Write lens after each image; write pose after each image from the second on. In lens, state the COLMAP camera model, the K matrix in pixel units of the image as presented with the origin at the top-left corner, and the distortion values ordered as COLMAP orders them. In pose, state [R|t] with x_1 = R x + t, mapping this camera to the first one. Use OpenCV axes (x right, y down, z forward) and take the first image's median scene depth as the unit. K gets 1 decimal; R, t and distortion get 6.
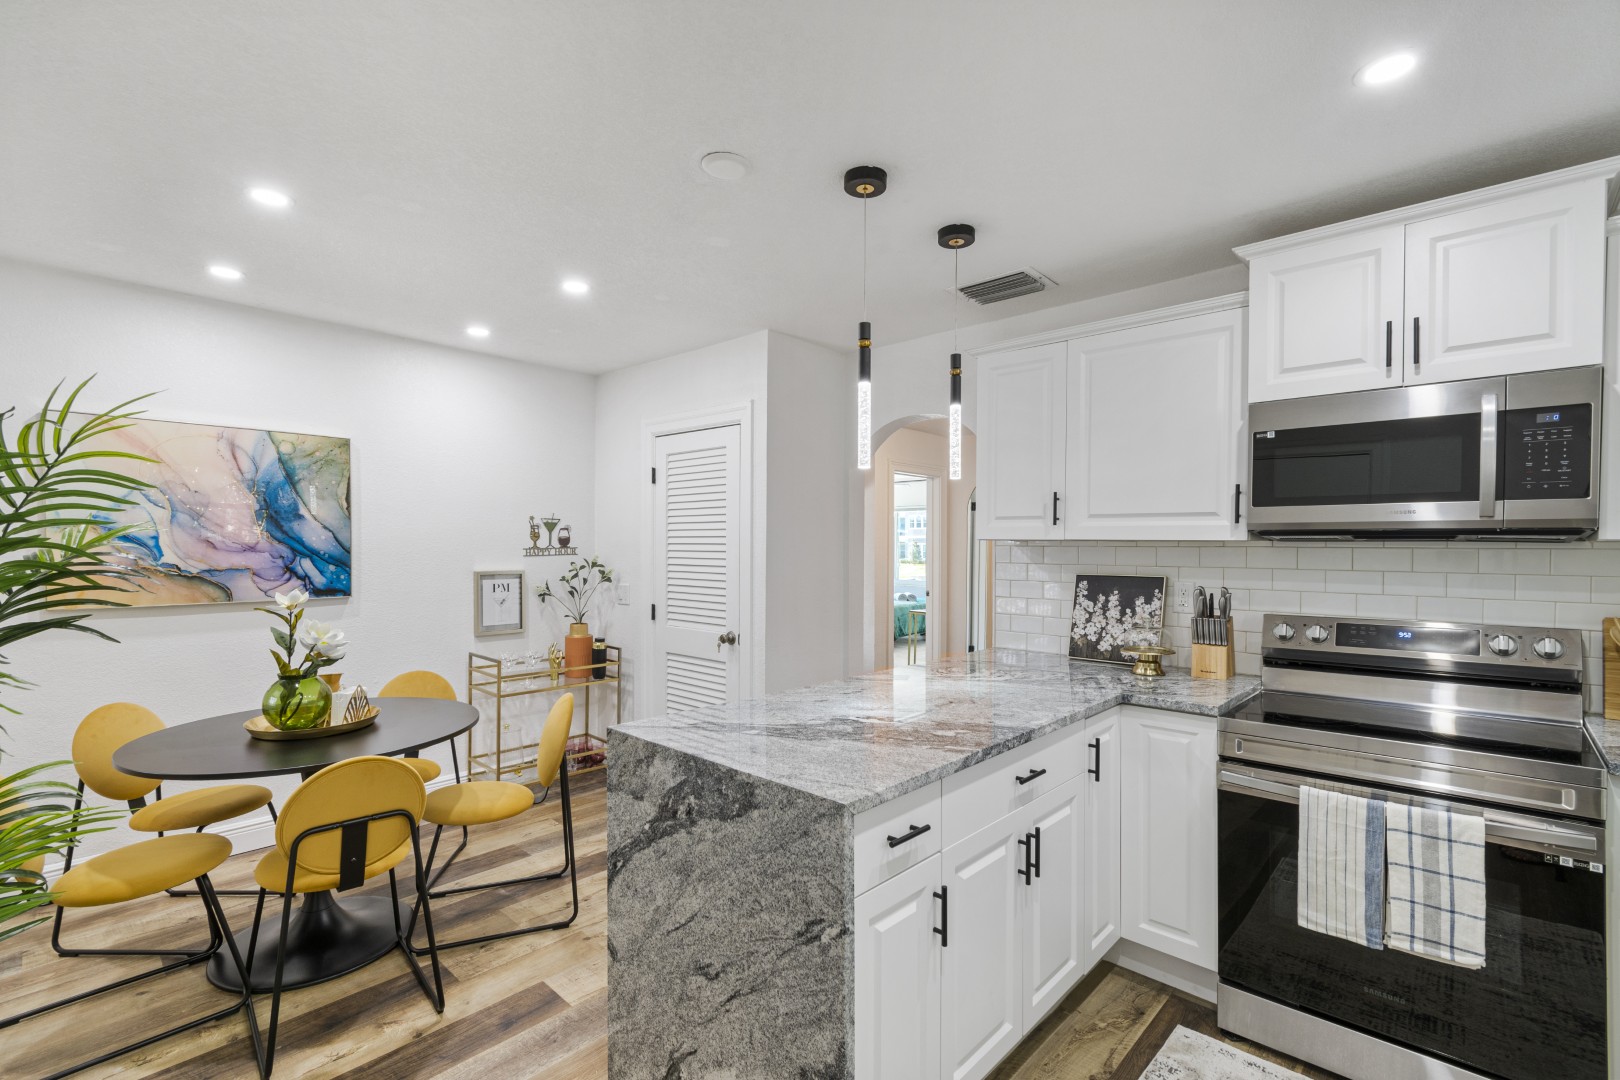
lens RADIAL K [[726.0, 0, 805.8], [0, 726.0, 560.5], [0, 0, 1]] dist [0.000355, -0.000495]
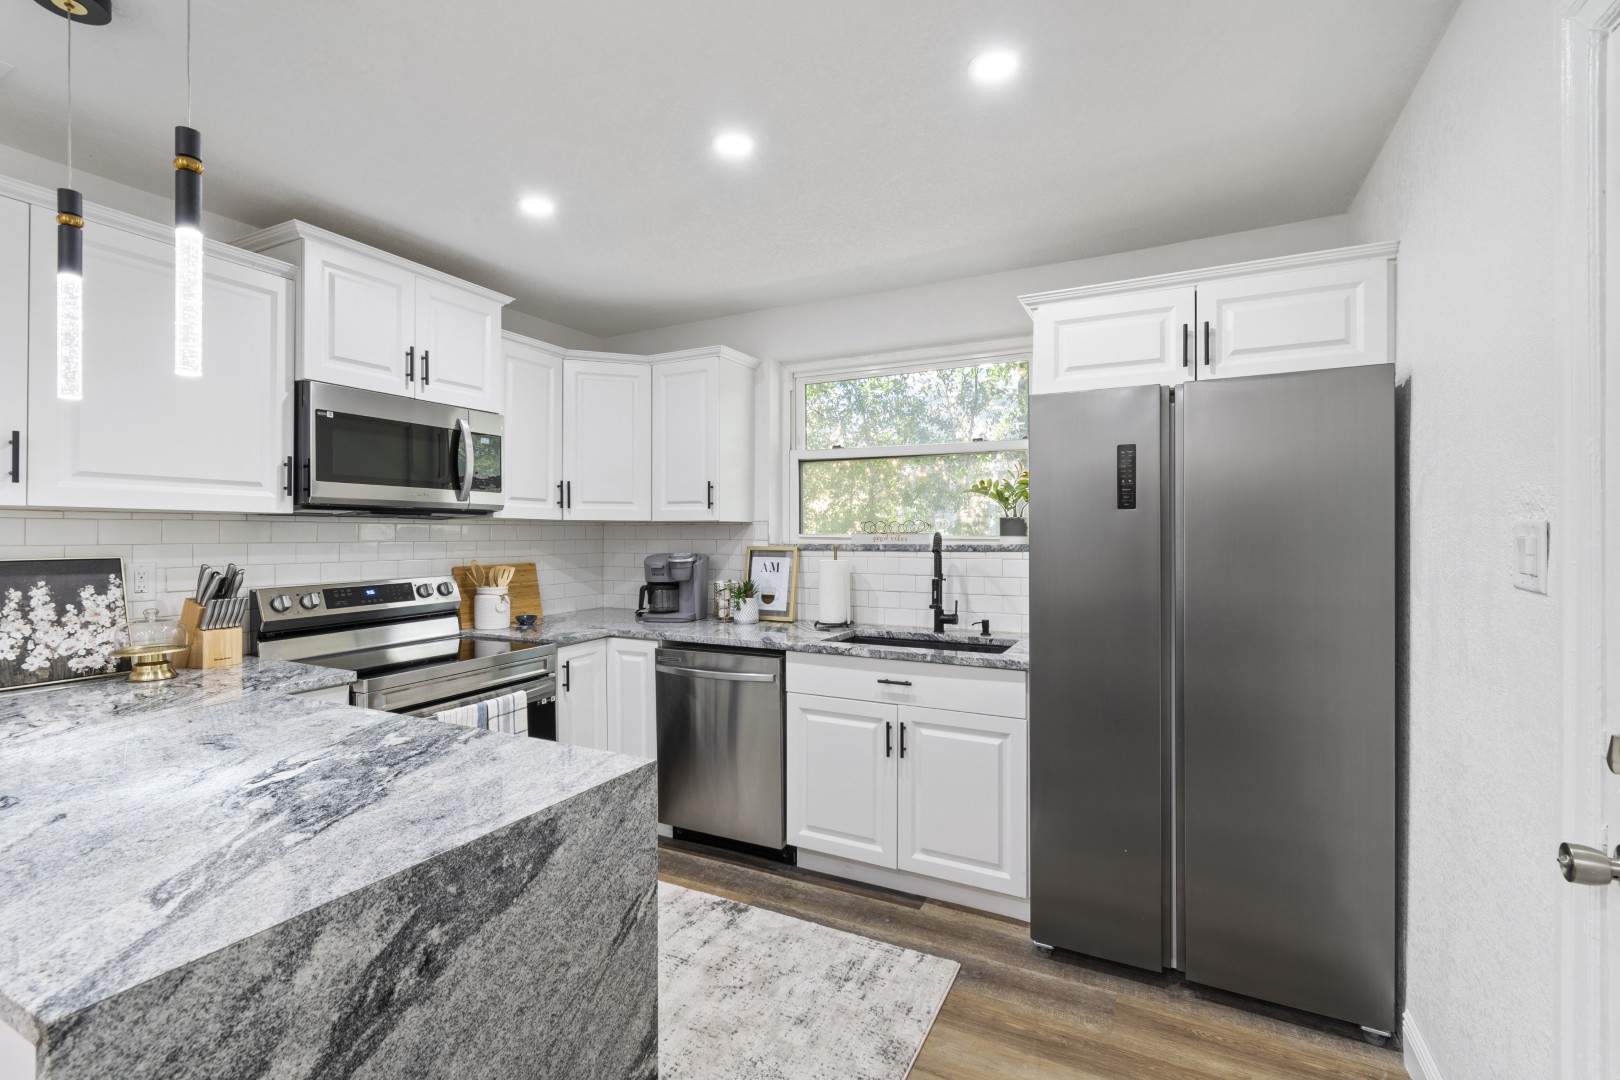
lens RADIAL K [[716.2, 0, 810.0], [0, 716.2, 540.0], [0, 0, 1]] dist [0.001860, 0.000024]
pose [[-0.279128, -0.011036, 0.960191, -0.547674], [0.021277, 0.999617, 0.017675, 0.006699], [-0.960018, 0.025364, -0.278786, 0.598796]]
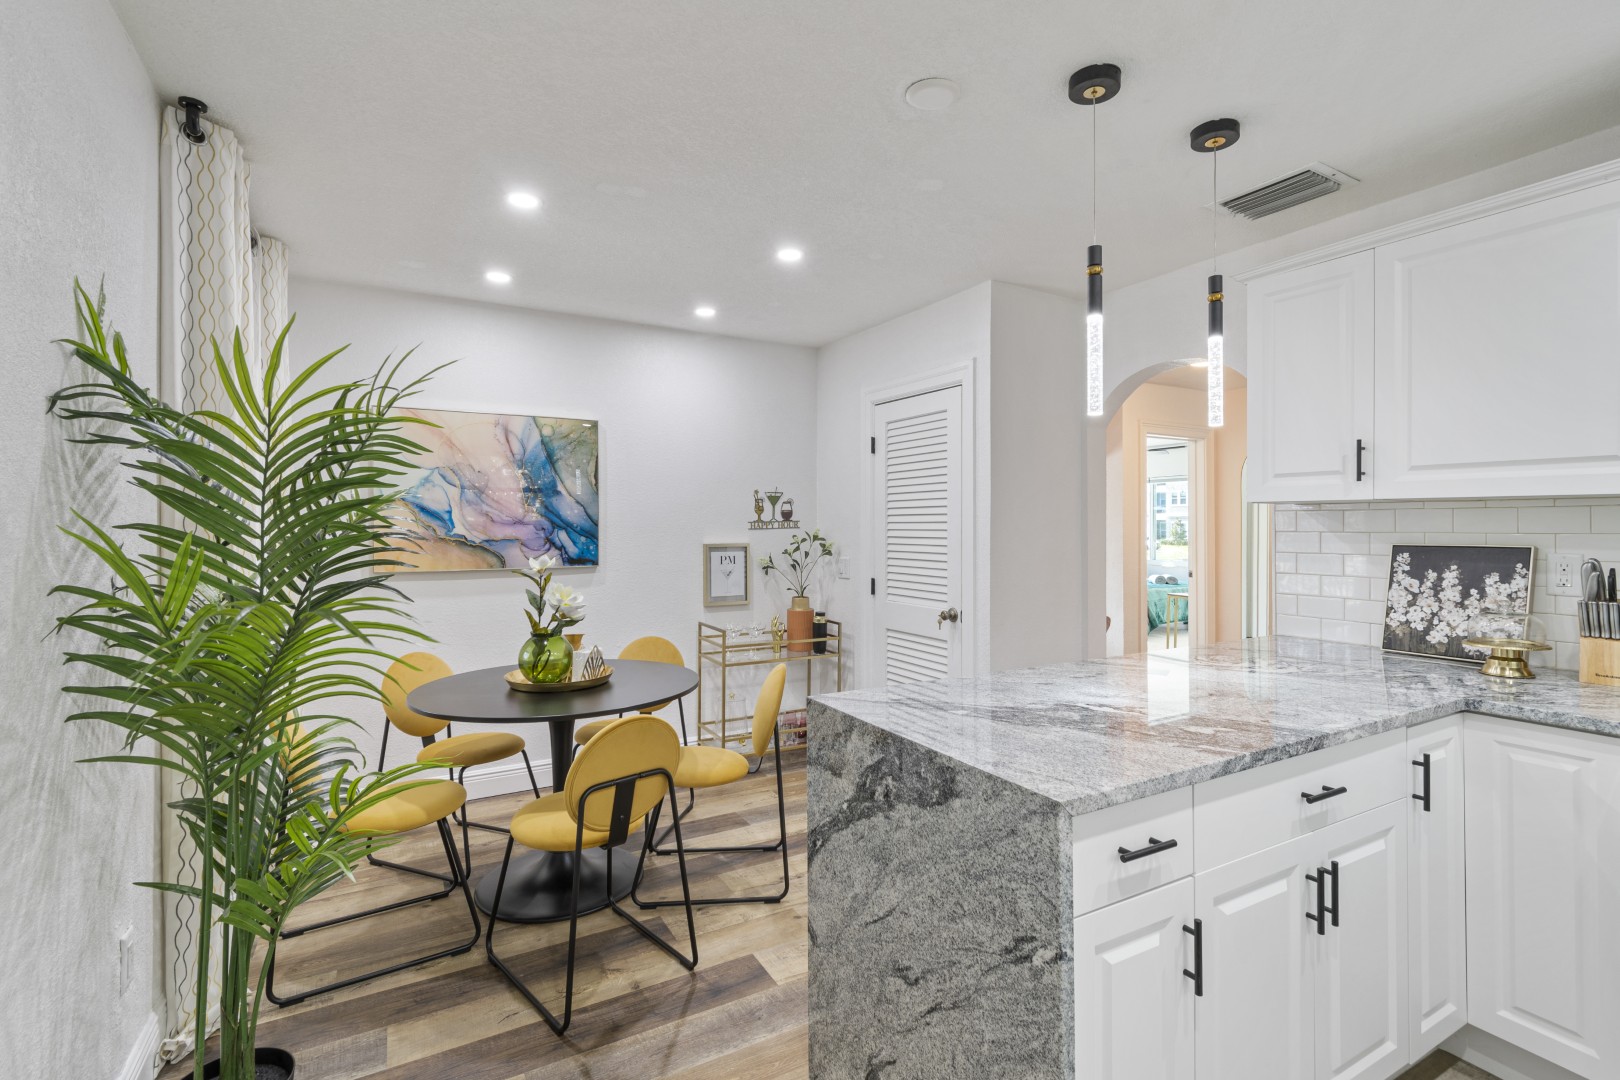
lens RADIAL K [[745.7, 0, 811.0], [0, 745.7, 528.4], [0, 0, 1]] dist [-0.000162, -0.001475]
pose [[0.952551, -0.005285, -0.304333, 0.024450], [-0.000183, 0.999839, -0.017936, 0.020879], [0.304379, 0.017141, 0.952397, 0.052304]]
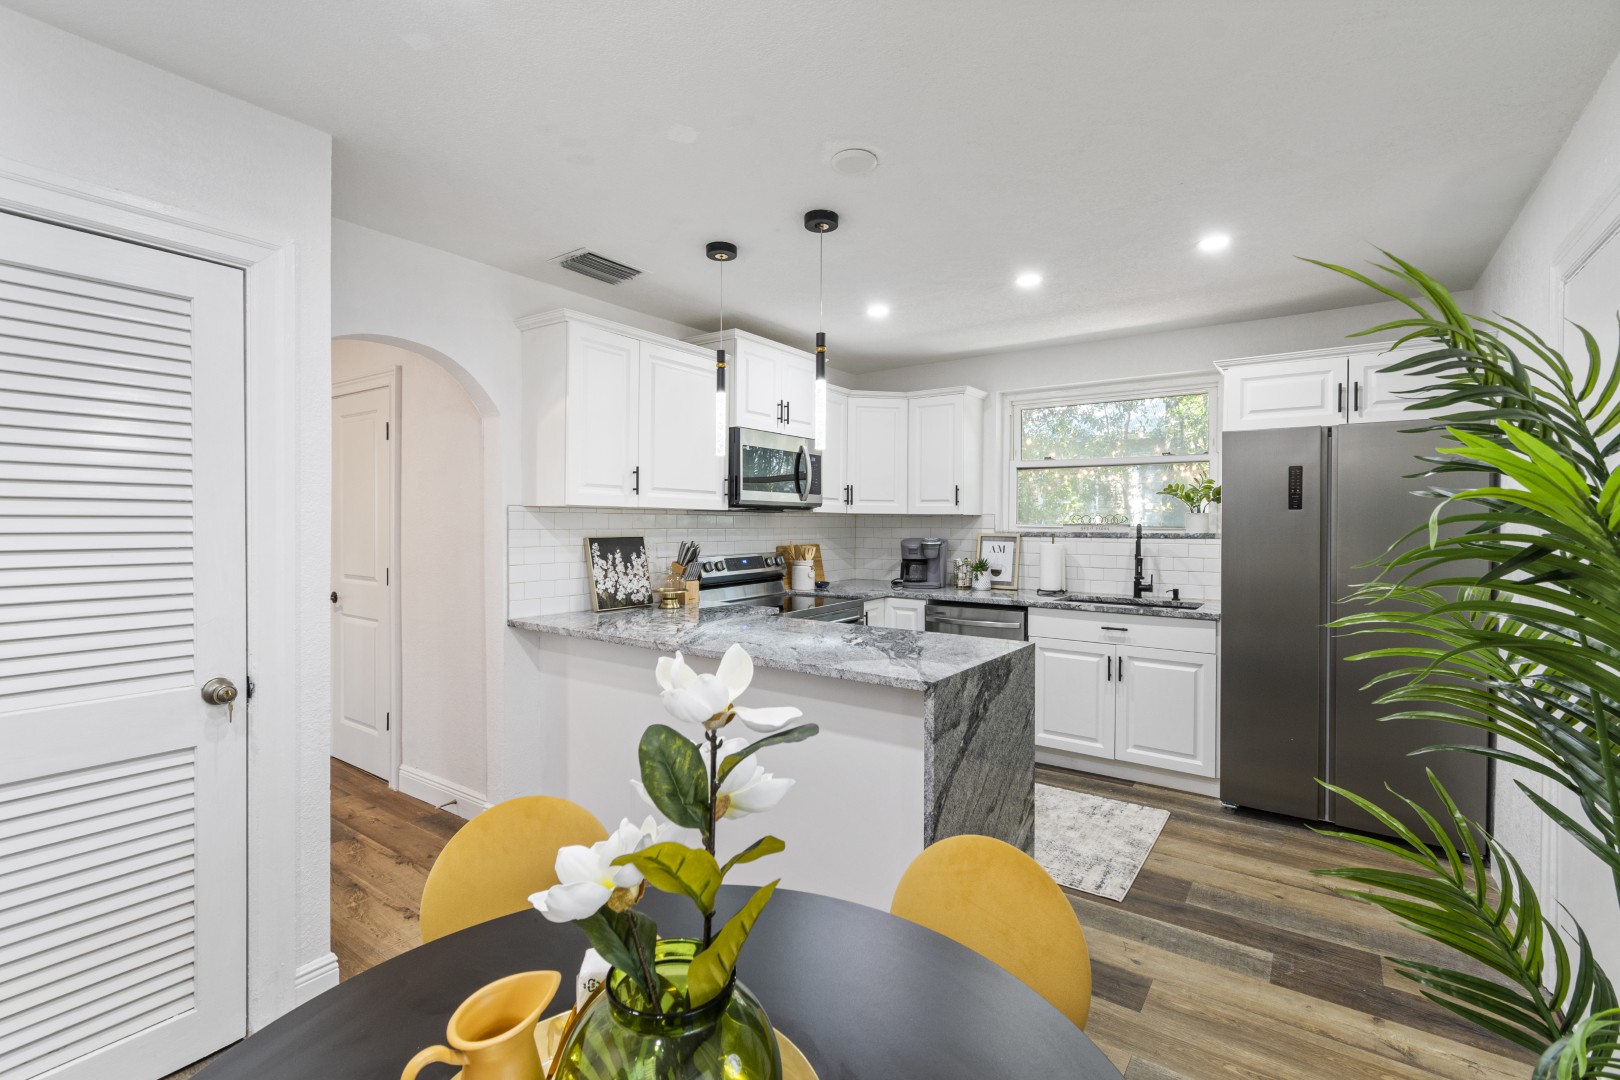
lens RADIAL K [[725.3, 0, 807.1], [0, 725.3, 532.6], [0, 0, 1]] dist [0.000064, 0.000014]
pose [[-0.130245, -0.017930, 0.991320, -1.020971], [0.016981, 0.999649, 0.020312, -0.007733], [-0.991336, 0.019479, -0.129895, 1.047622]]
